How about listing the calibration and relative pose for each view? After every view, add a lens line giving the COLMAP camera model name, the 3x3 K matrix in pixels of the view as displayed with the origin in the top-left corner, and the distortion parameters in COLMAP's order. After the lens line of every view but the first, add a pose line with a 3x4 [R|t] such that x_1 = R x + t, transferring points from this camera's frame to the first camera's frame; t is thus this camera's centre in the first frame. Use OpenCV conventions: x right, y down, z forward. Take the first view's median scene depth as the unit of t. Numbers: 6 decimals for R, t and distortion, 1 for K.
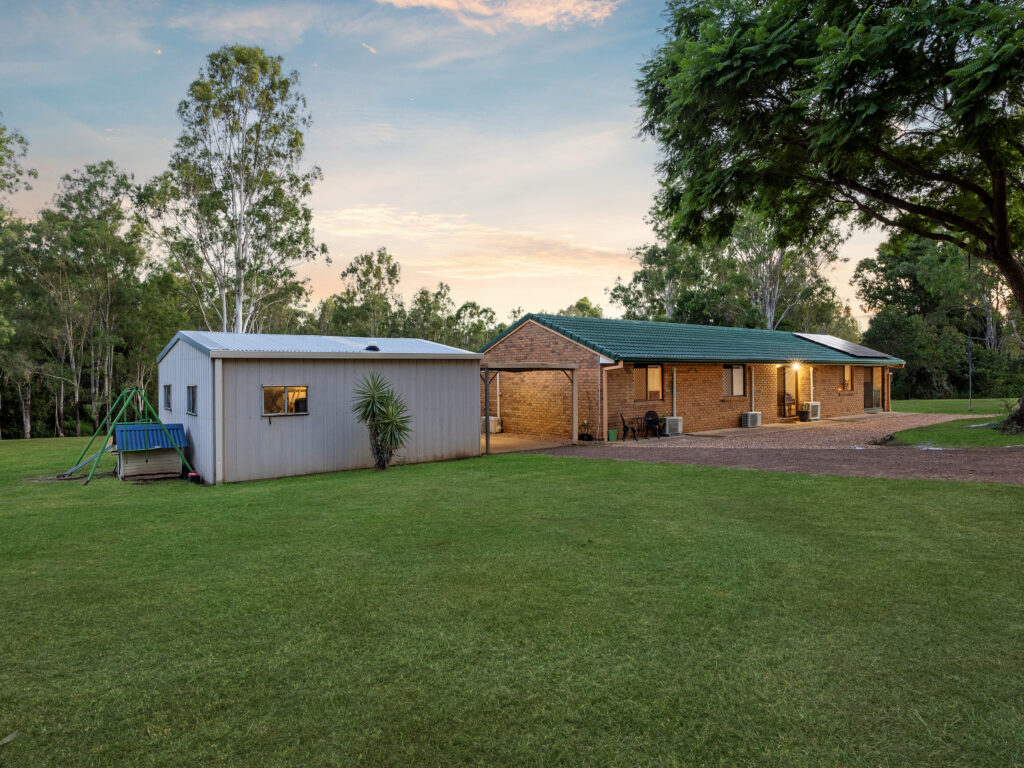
lens RADIAL K [[544.7, 0, 513.2], [0, 544.7, 381.3], [0, 0, 1]] dist [-0.013294, 0.000320]
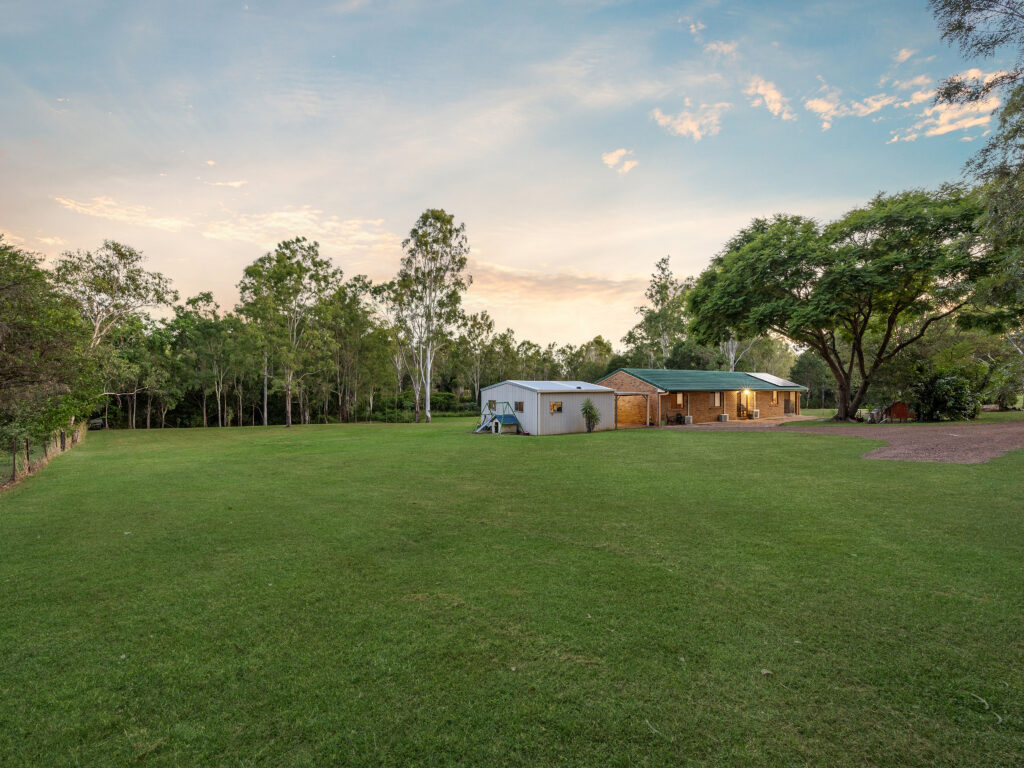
lens RADIAL K [[406.7, 0, 506.0], [0, 406.7, 387.5], [0, 0, 1]] dist [0.001160, 0.000061]
pose [[0.998122, 0.008603, -0.060650, -0.260380], [-0.009128, 0.999923, -0.008387, -0.021785], [0.060573, 0.008925, 0.998124, -0.525441]]
